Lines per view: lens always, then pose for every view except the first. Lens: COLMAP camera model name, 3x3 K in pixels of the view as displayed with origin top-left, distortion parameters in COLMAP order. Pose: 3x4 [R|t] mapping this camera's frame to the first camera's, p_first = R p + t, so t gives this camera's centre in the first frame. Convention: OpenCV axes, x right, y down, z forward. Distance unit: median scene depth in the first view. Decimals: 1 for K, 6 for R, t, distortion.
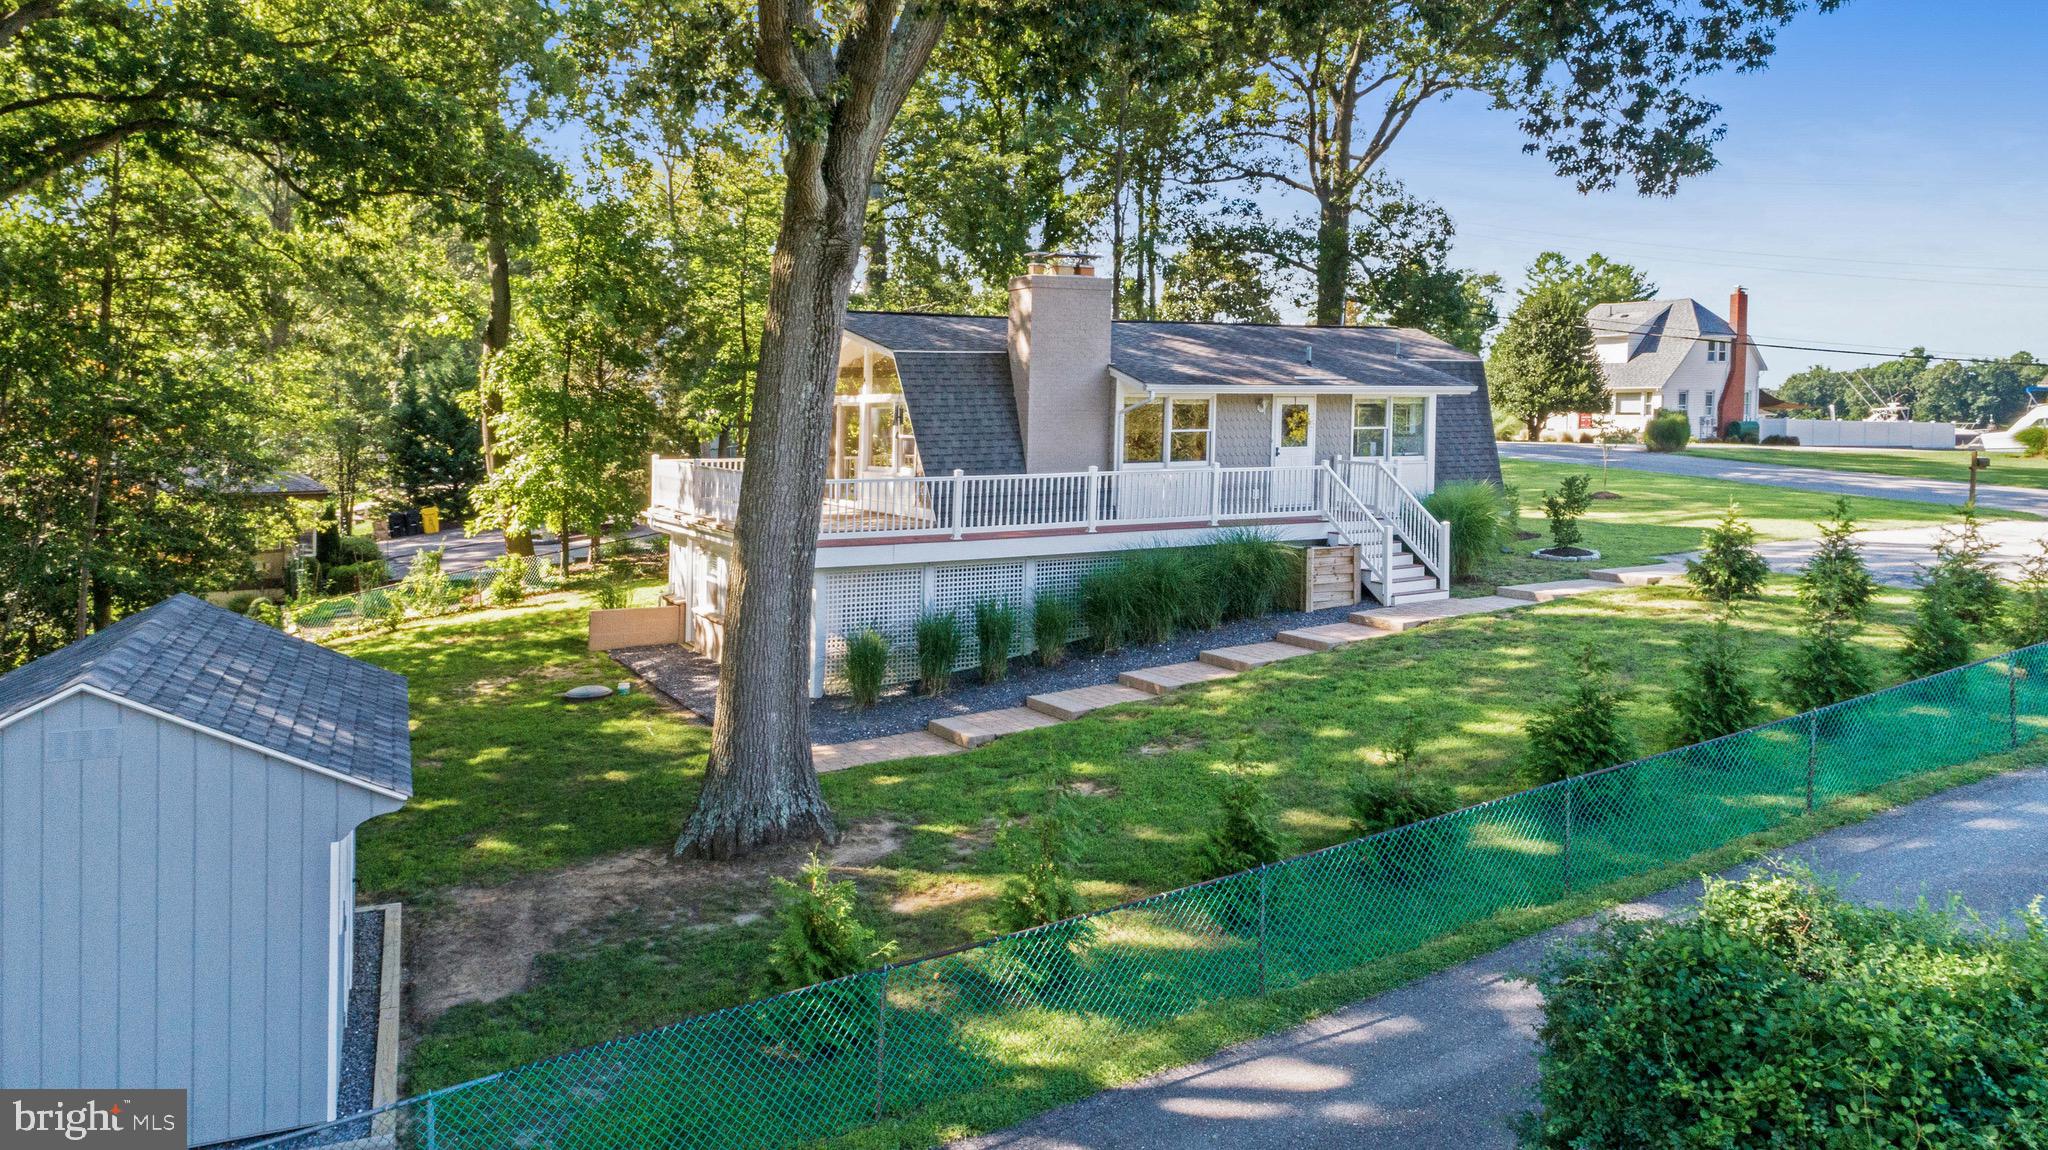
lens RADIAL K [[1414.2, 0, 1023.5], [0, 1414.2, 575.9], [0, 0, 1]] dist [-0.000427, 0.002558]
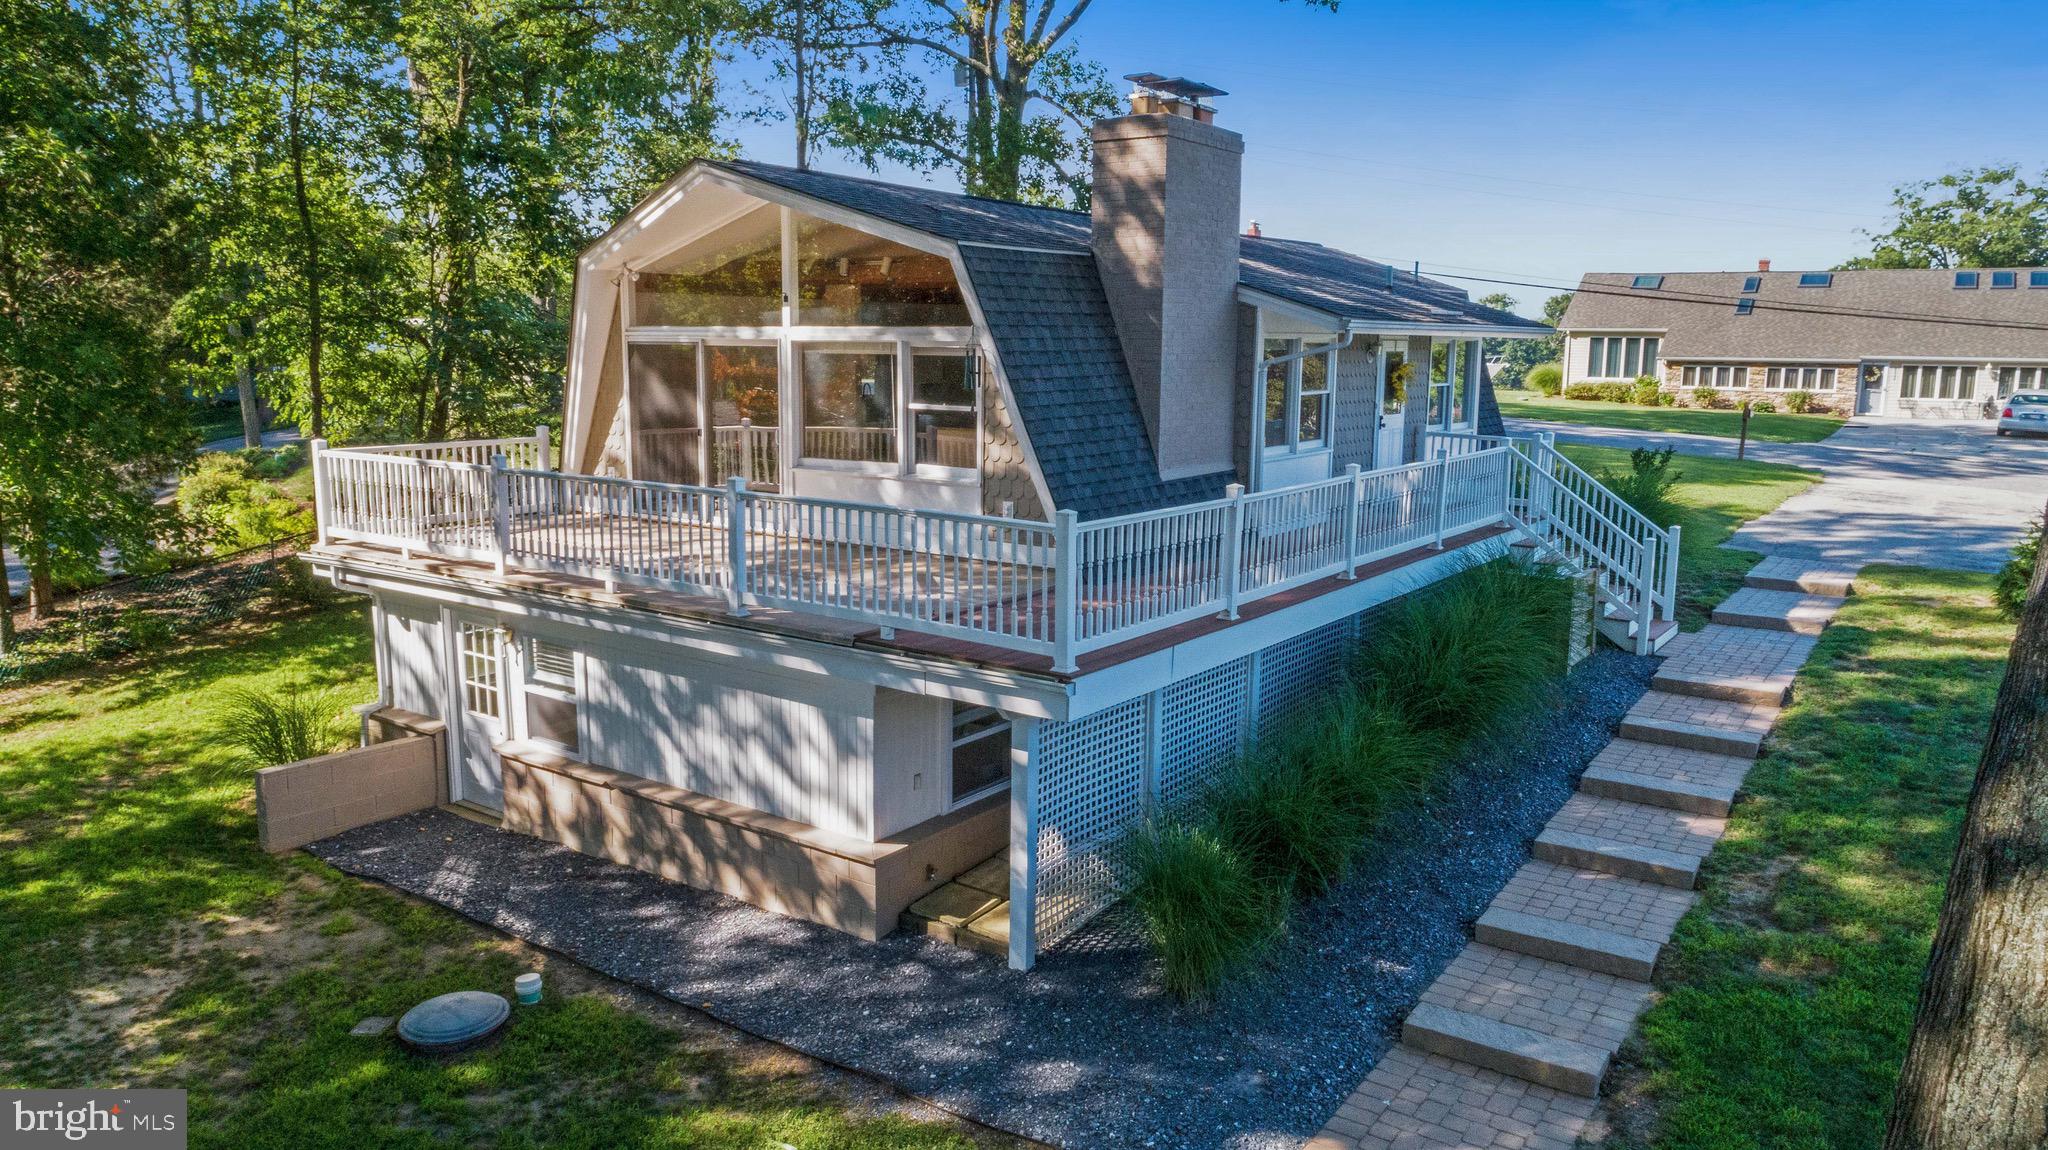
lens RADIAL K [[1414.2, 0, 1024.7], [0, 1414.2, 576.2], [0, 0, 1]] dist [-0.000427, 0.002558]
pose [[0.887166, -0.061527, 0.457331, -0.248500], [0.037777, 0.997428, 0.060906, -0.058397], [-0.459902, -0.036757, 0.887209, 0.447550]]
